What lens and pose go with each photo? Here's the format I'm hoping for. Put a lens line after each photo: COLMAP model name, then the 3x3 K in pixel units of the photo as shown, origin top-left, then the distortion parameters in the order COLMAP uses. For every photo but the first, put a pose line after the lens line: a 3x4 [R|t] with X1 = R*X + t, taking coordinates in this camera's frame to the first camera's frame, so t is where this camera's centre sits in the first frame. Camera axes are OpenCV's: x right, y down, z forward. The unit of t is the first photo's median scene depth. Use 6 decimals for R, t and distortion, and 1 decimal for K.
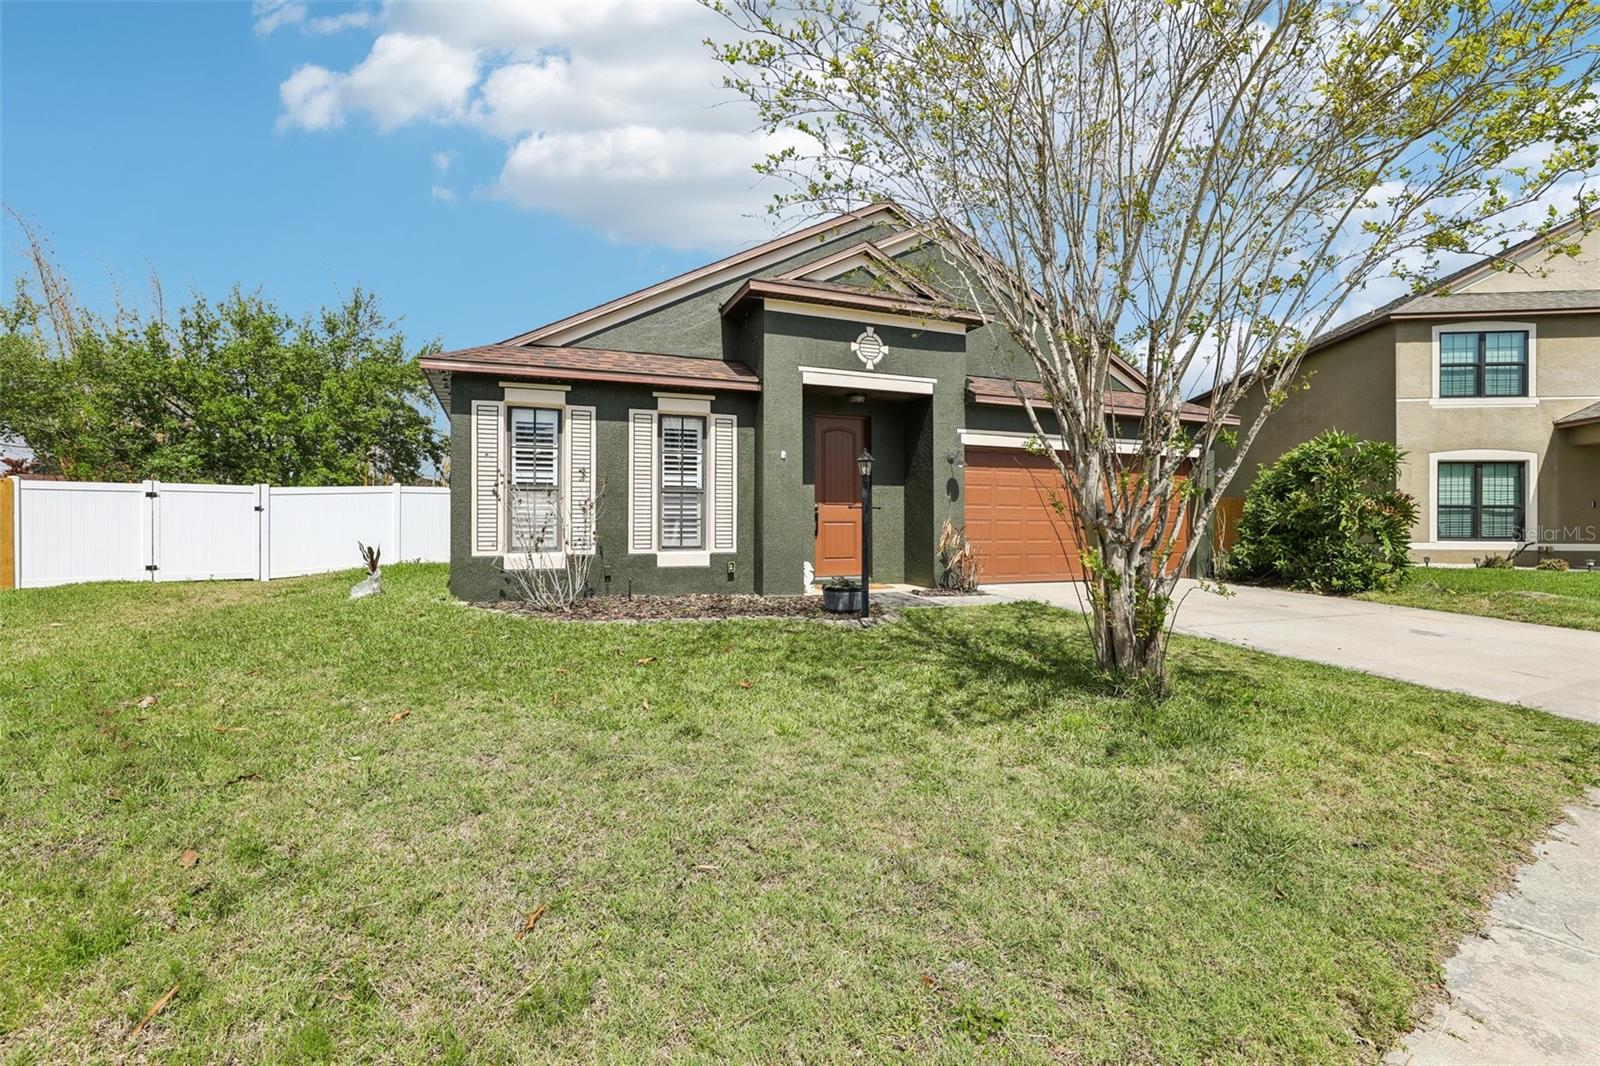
lens RADIAL K [[738.2, 0, 802.0], [0, 738.2, 529.4], [0, 0, 1]] dist [-0.031516, 0.009412]
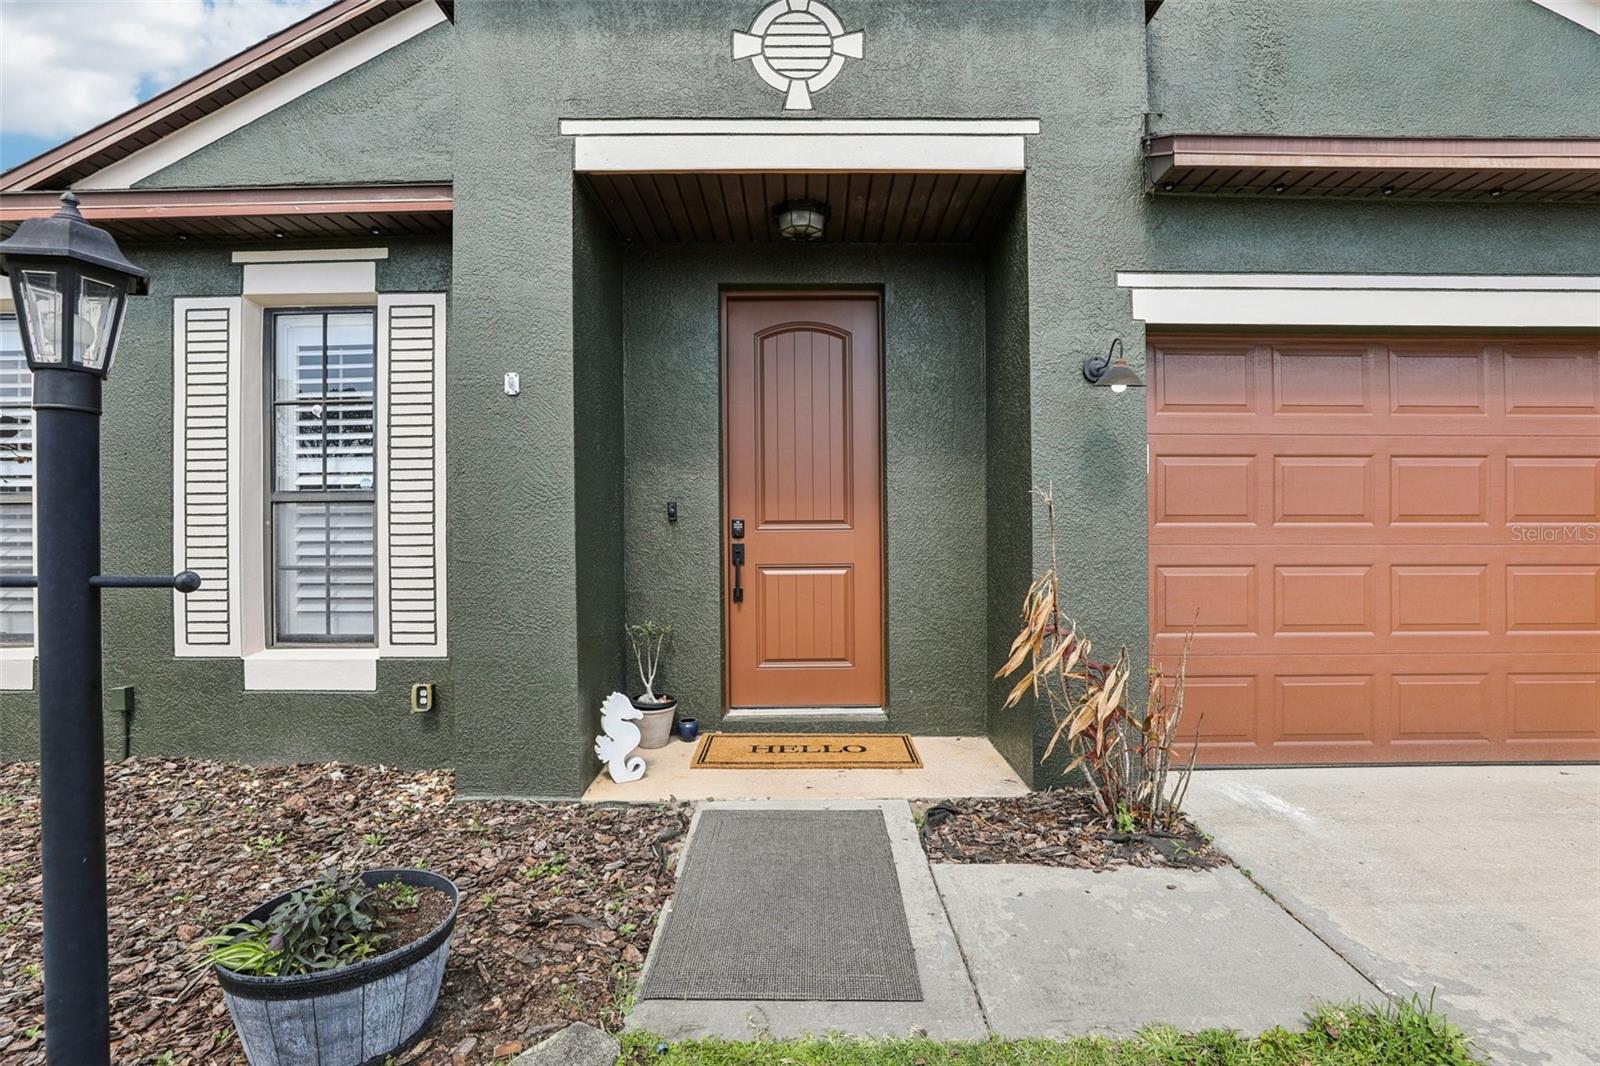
lens RADIAL K [[738.2, 0, 797.8], [0, 738.2, 534.9], [0, 0, 1]] dist [-0.031516, 0.009412]
pose [[0.923942, -0.008113, -0.382447, 0.219520], [0.007736, 0.999967, -0.002523, -0.028351], [0.382455, -0.000627, 0.923974, 0.716747]]
